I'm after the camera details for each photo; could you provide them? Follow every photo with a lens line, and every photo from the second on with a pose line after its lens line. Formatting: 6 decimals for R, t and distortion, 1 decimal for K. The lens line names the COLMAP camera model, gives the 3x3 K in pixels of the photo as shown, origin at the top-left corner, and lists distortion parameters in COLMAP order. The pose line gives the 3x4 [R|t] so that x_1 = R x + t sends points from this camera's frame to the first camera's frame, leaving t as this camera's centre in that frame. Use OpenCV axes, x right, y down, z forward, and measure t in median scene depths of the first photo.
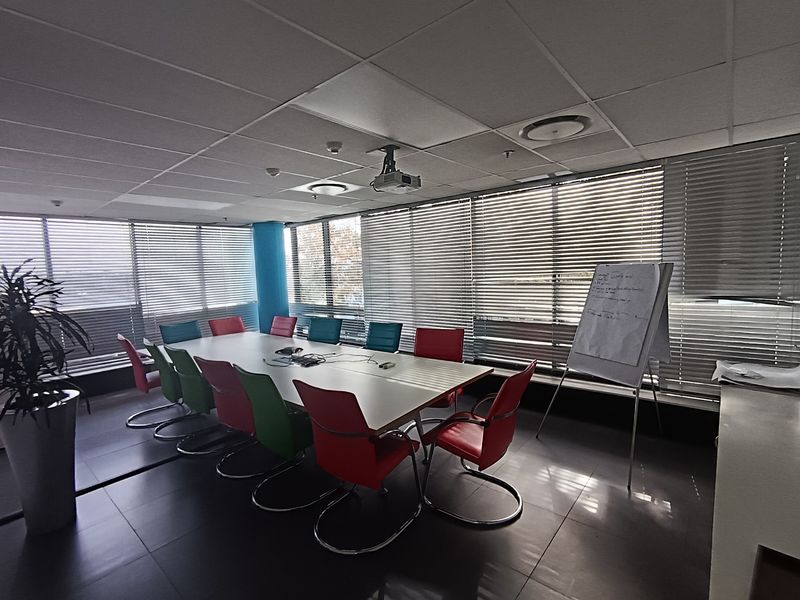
lens RADIAL K [[382.1, 0, 399.0], [0, 382.1, 299.6], [0, 0, 1]] dist [-0.003371, 0.001988]
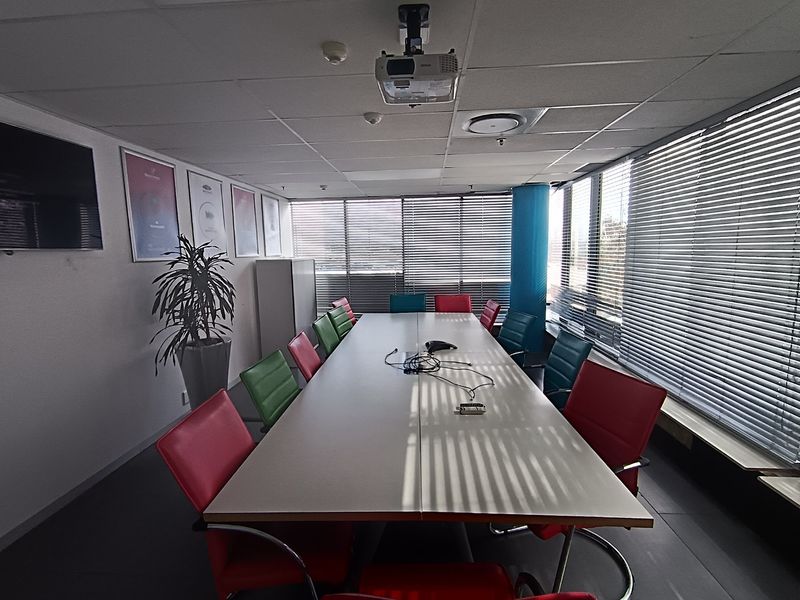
lens RADIAL K [[382.1, 0, 398.9], [0, 382.1, 300.5], [0, 0, 1]] dist [-0.003371, 0.001988]
pose [[0.591419, 0.134027, -0.795148, 0.207690], [-0.073271, 0.990943, 0.112531, -0.032086], [0.803028, -0.008292, 0.595883, 0.323030]]
